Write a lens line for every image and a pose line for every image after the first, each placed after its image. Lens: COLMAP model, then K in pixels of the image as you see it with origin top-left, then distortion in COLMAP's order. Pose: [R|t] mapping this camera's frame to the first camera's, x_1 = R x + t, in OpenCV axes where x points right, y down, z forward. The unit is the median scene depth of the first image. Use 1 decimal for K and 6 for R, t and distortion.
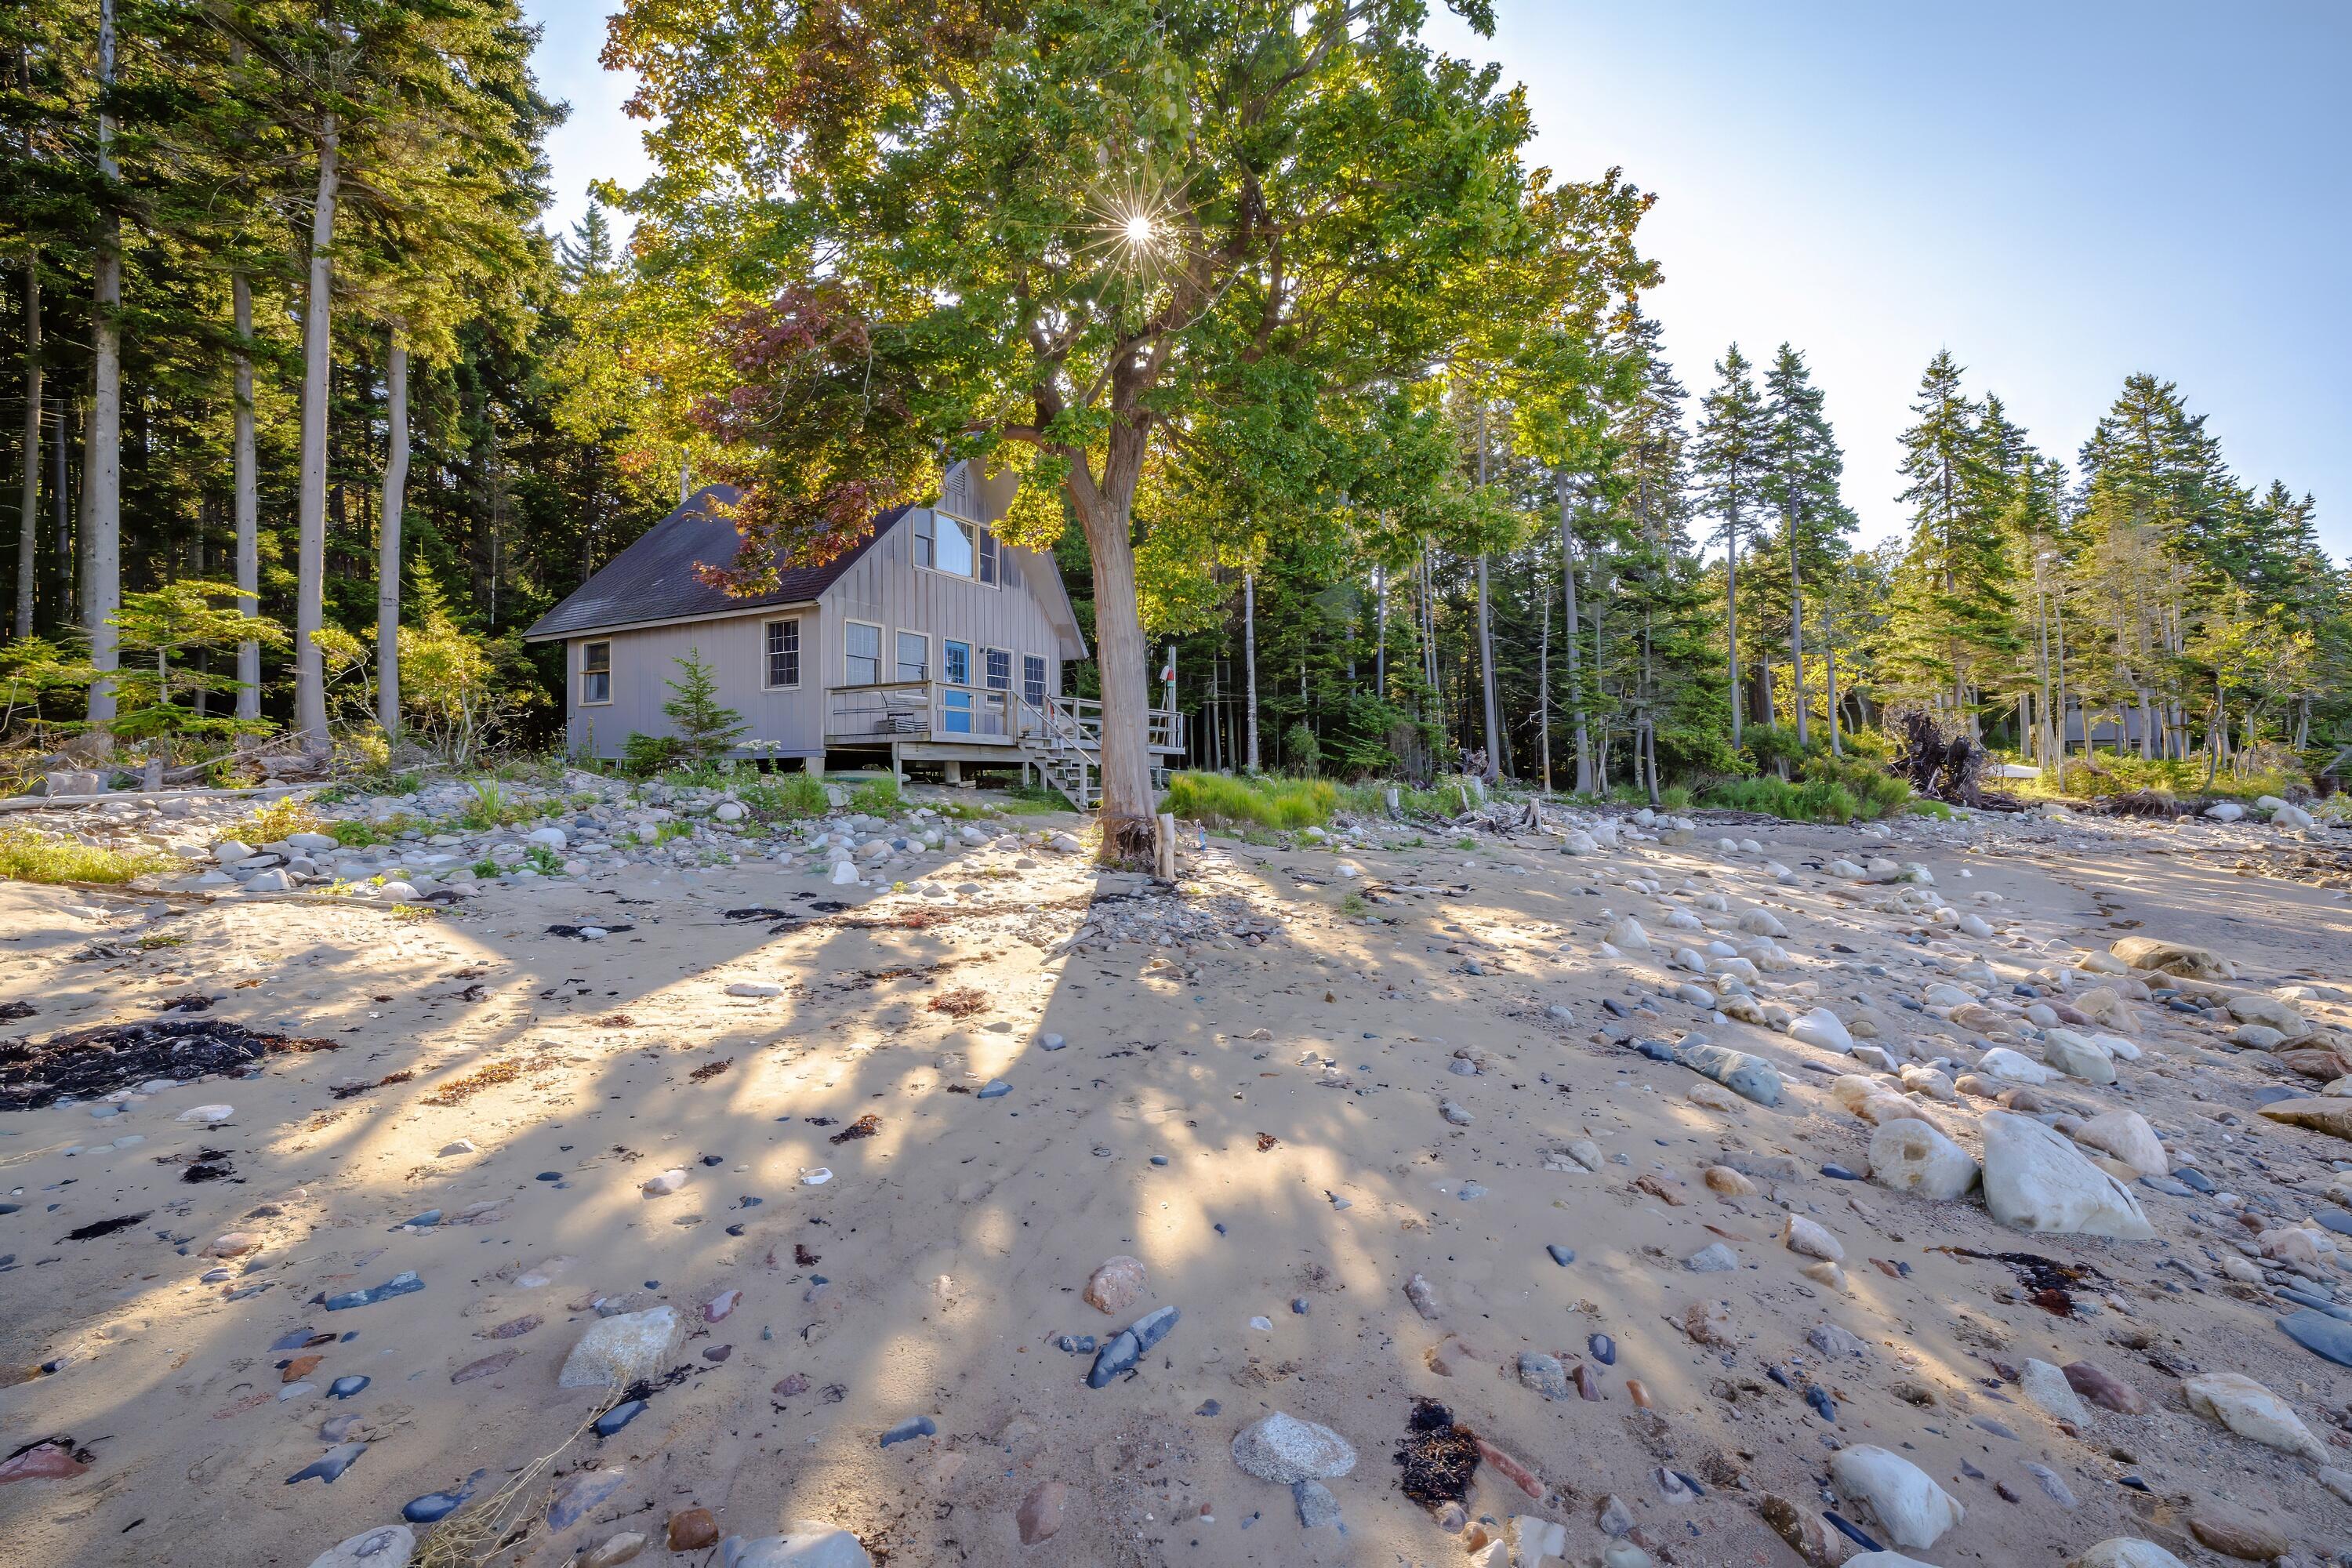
lens RADIAL K [[1021.3, 0, 1182.8], [0, 1021.3, 767.2], [0, 0, 1]] dist [0.000590, -0.000408]
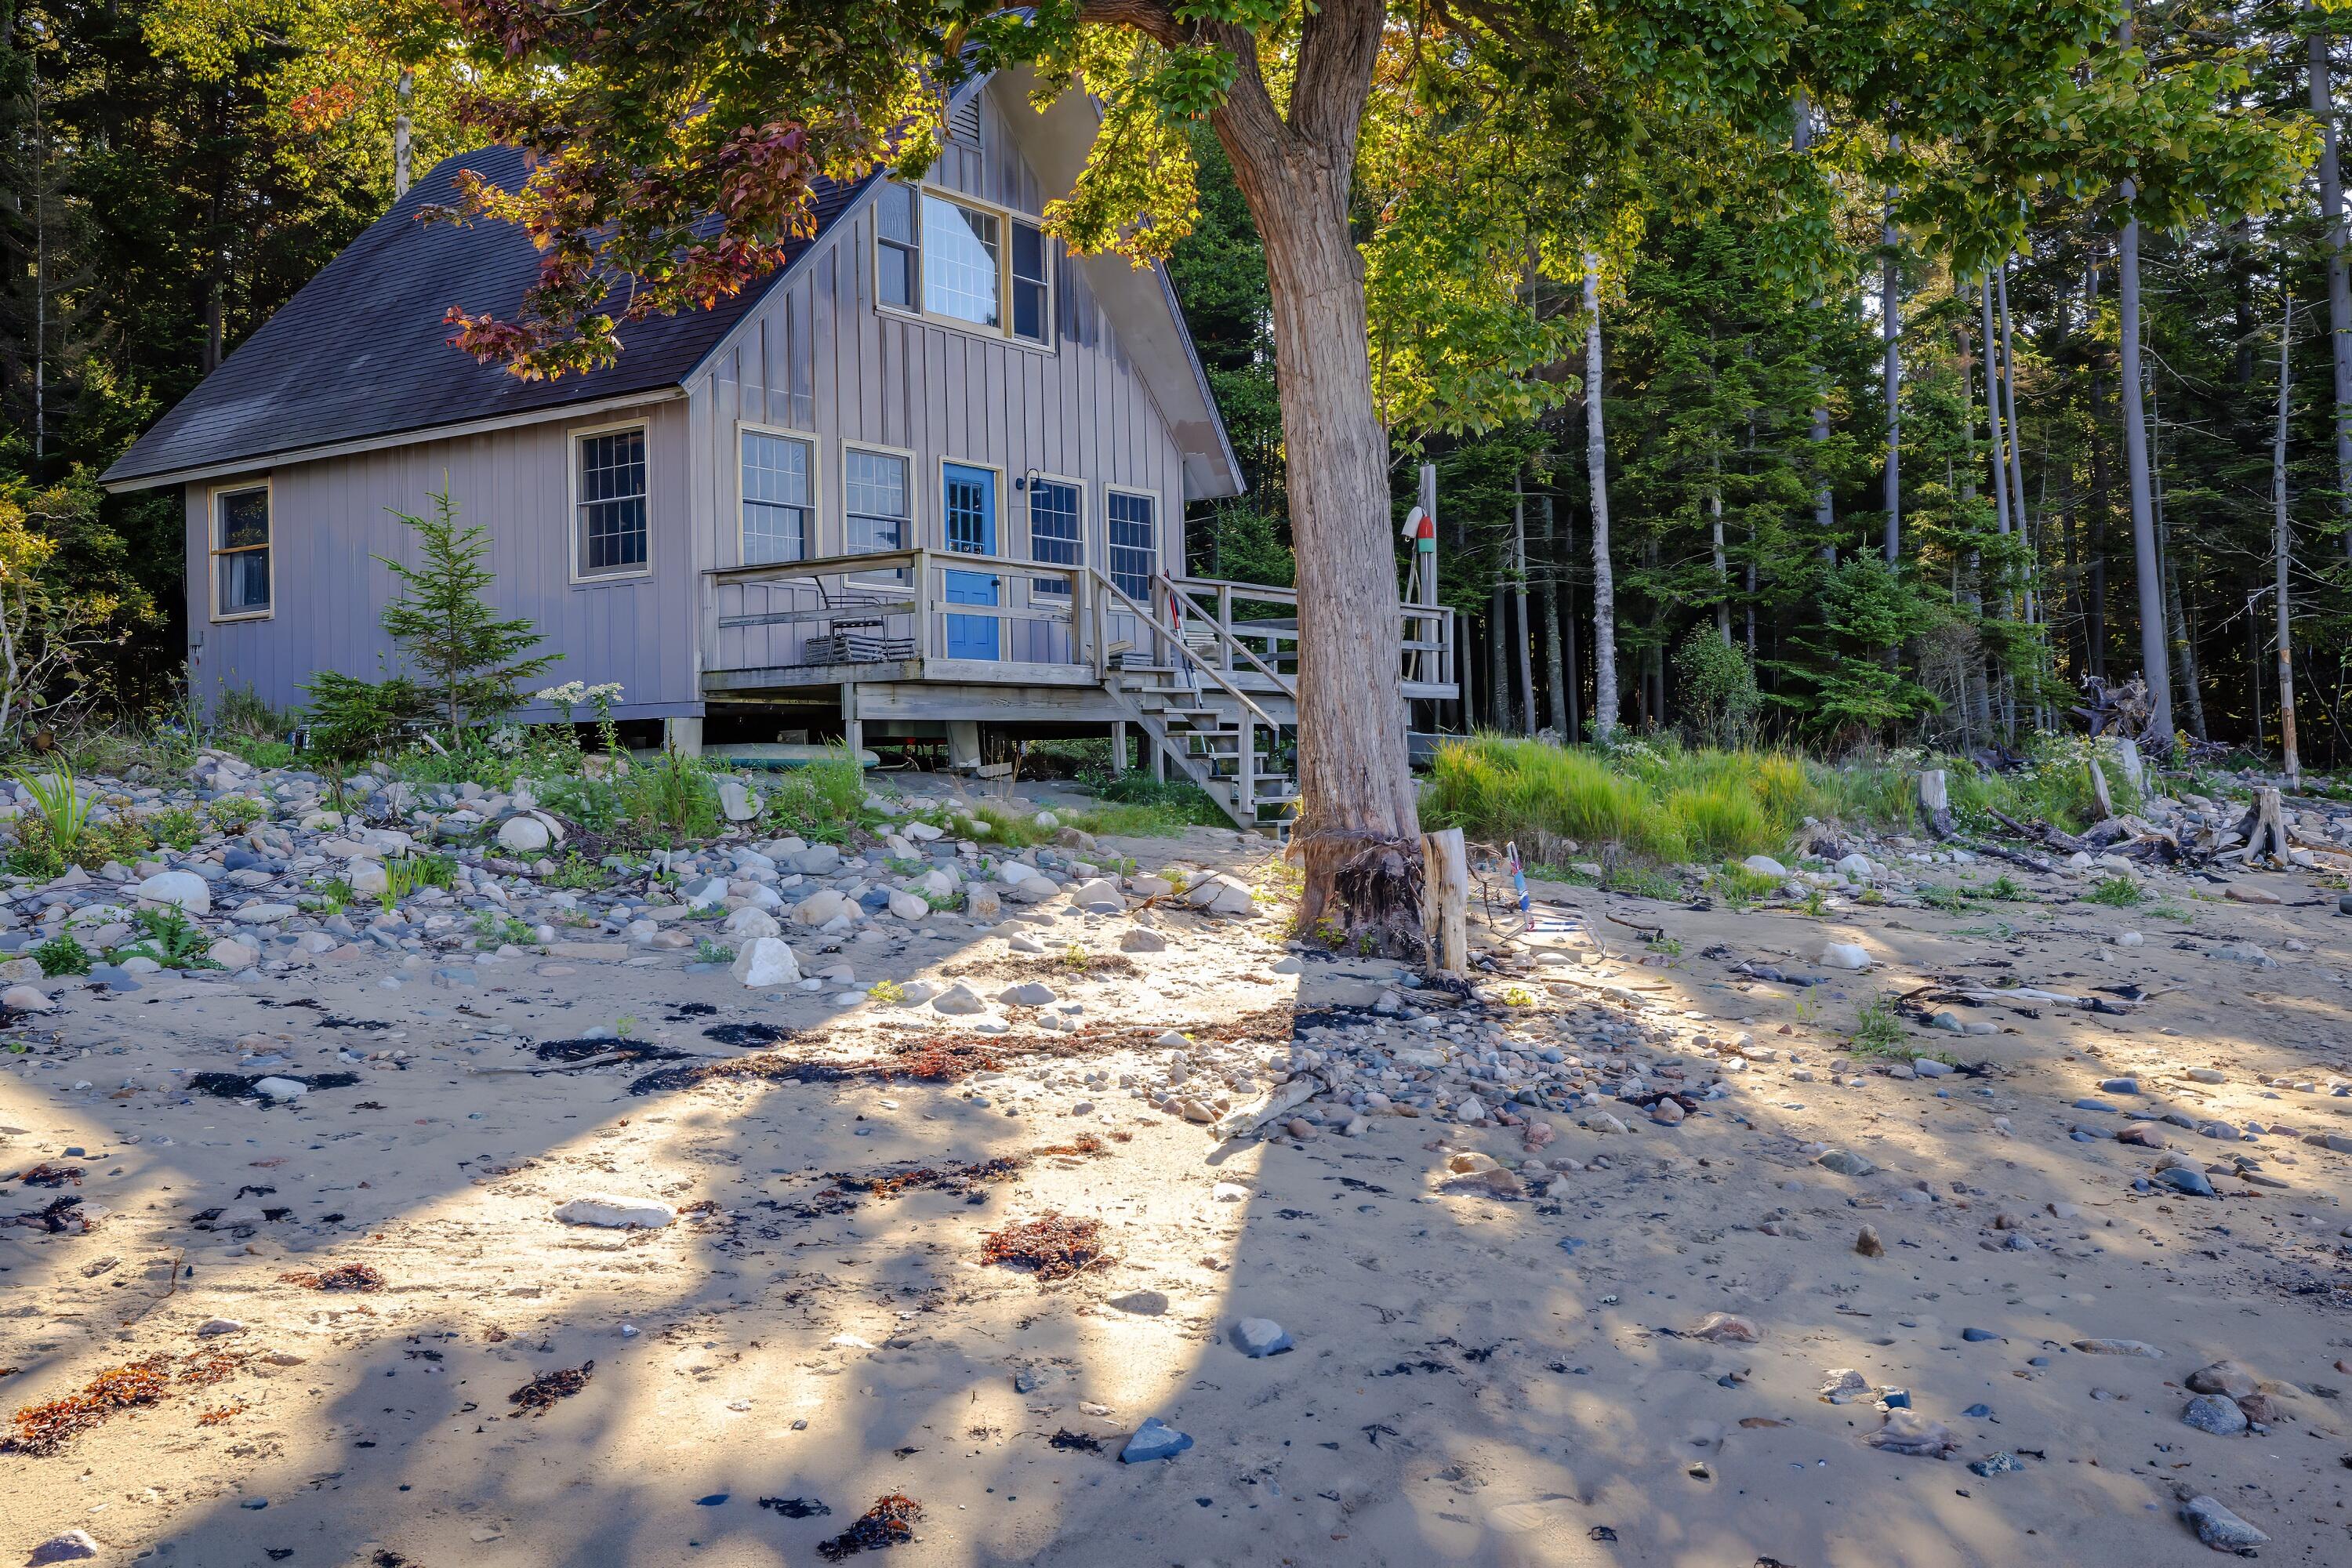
lens RADIAL K [[2206.3, 0, 1171.3], [0, 2206.3, 764.5], [0, 0, 1]] dist [0.001474, 0.001293]
pose [[0.992614, -0.012936, -0.120624, -0.016554], [0.014804, 0.999784, 0.014606, 0.000393], [0.120409, -0.016284, 0.992591, 0.011463]]
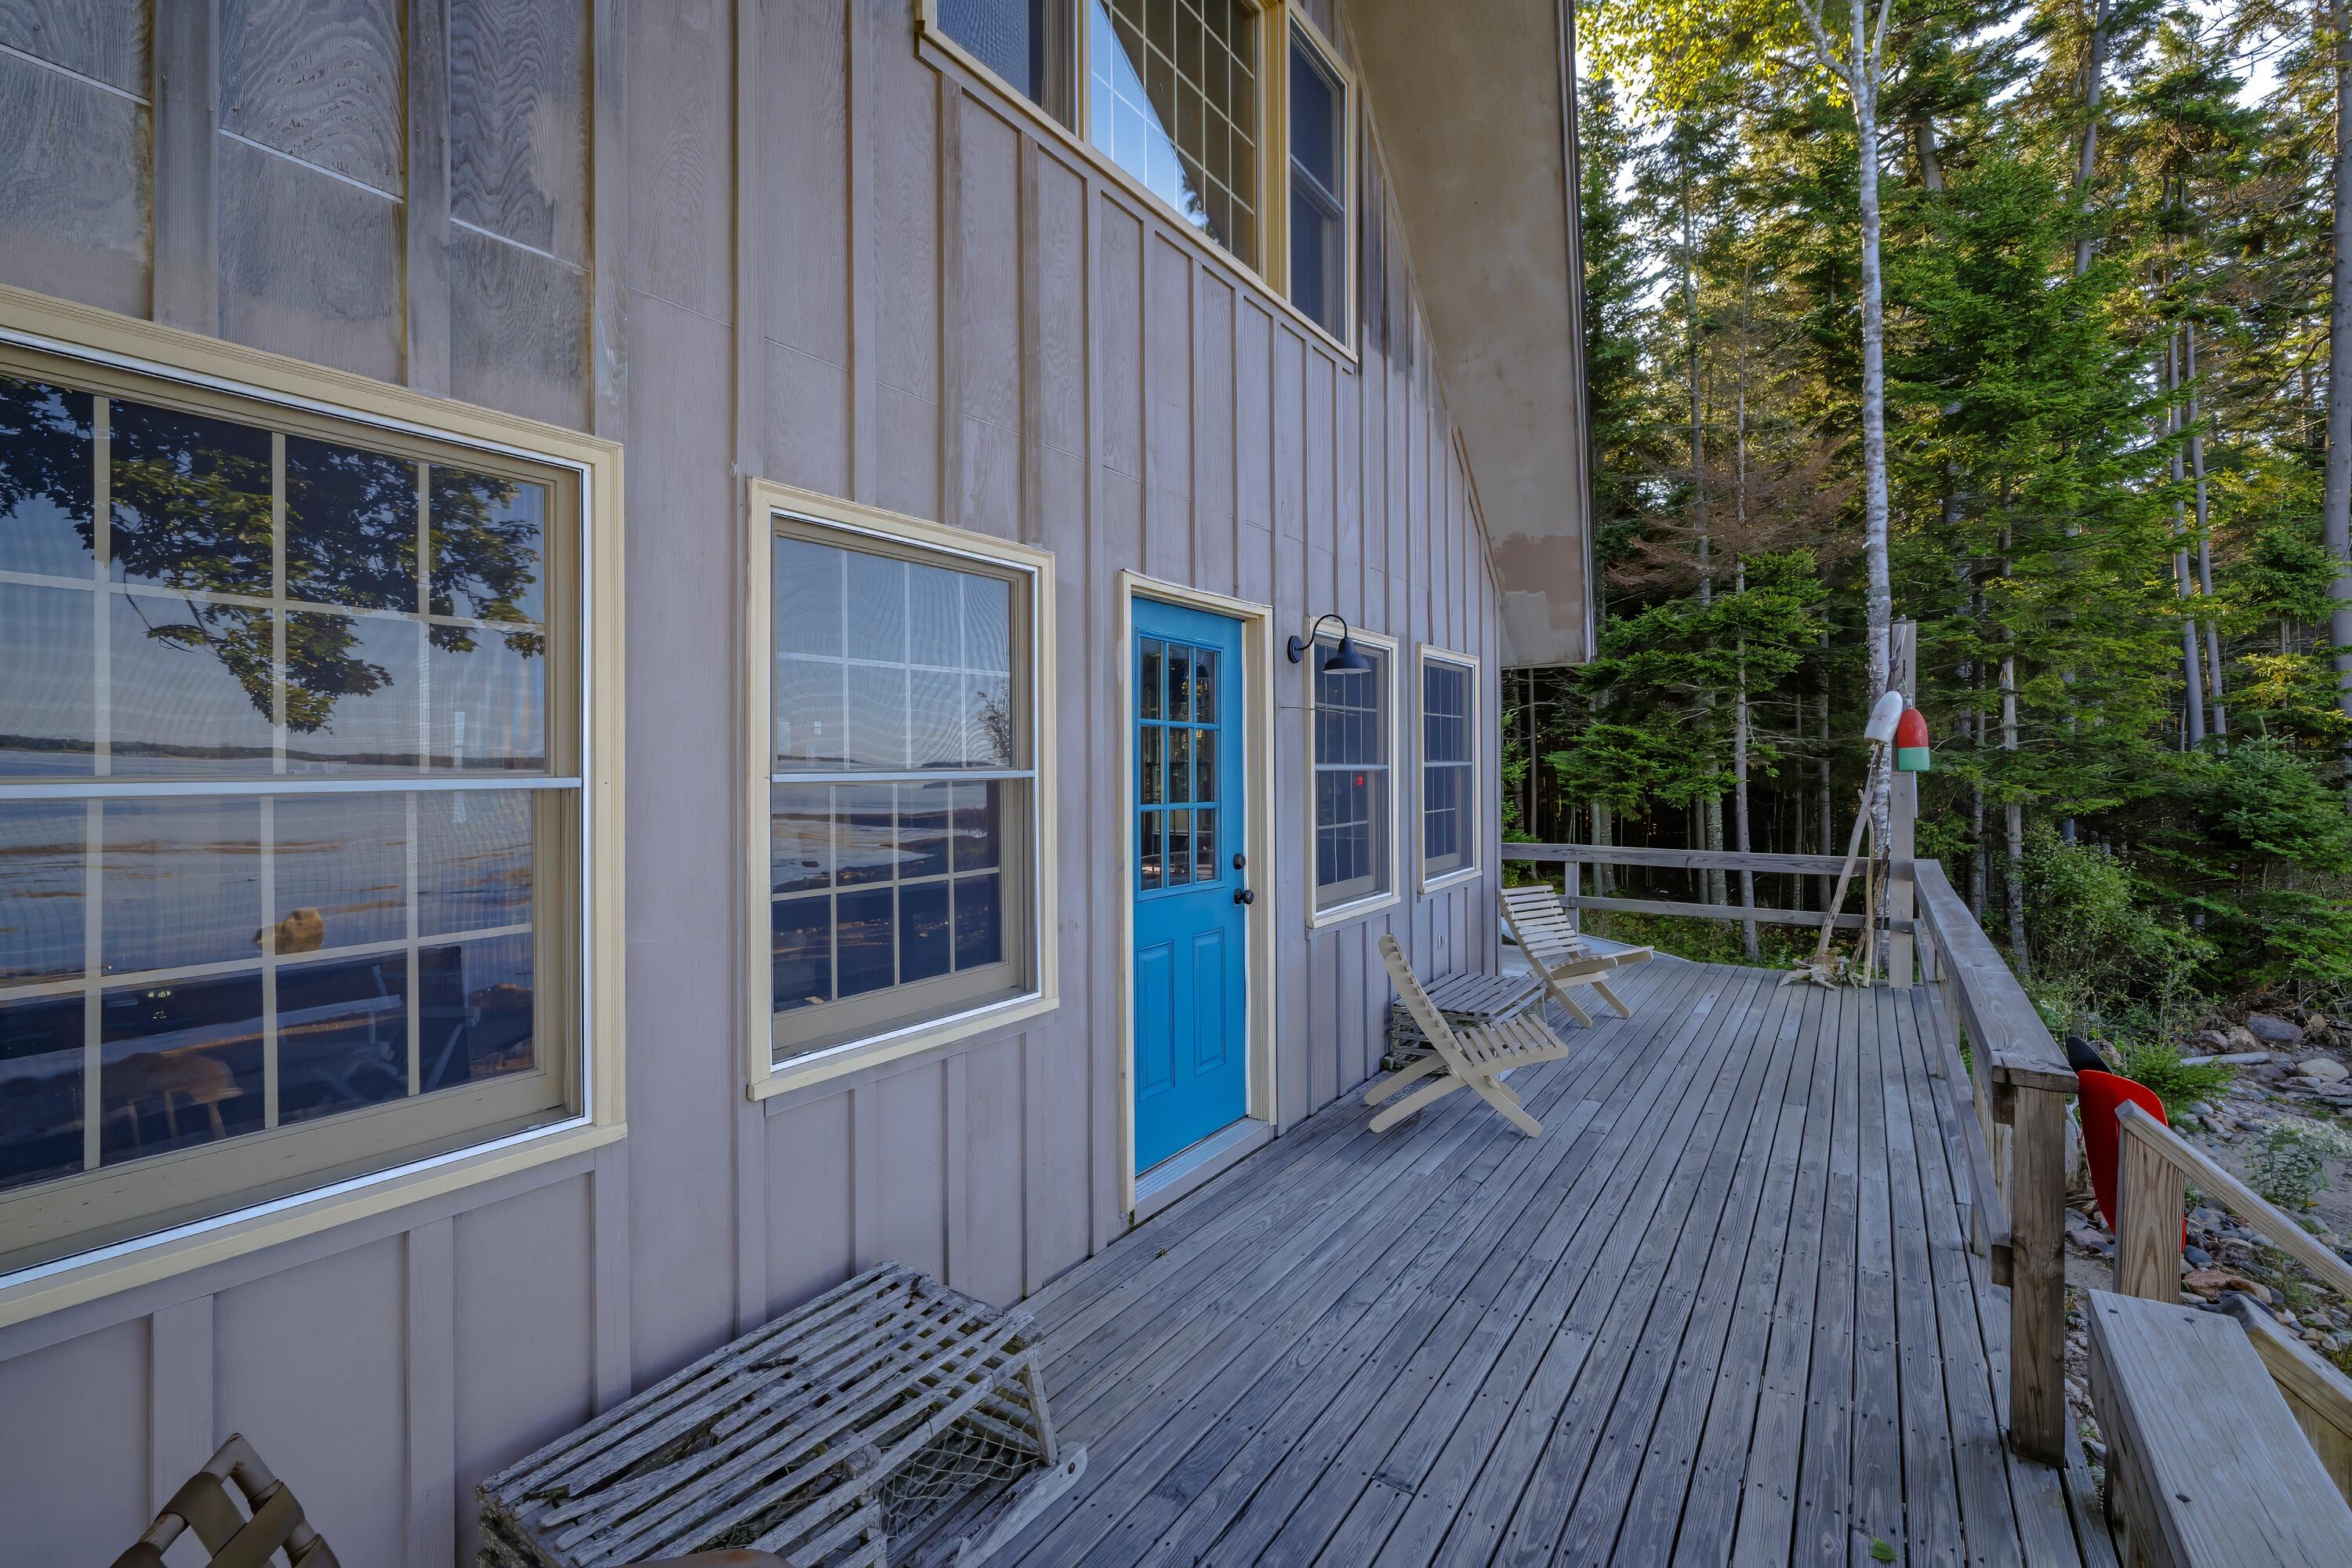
lens RADIAL K [[1077.9, 0, 1176.7], [0, 1077.9, 769.3], [0, 0, 1]] dist [-0.004227, 0.000304]
pose [[0.993630, 0.006279, -0.112514, -0.398910], [-0.003319, 0.999644, 0.026475, -0.196560], [0.112640, -0.025933, 0.993297, 1.605412]]
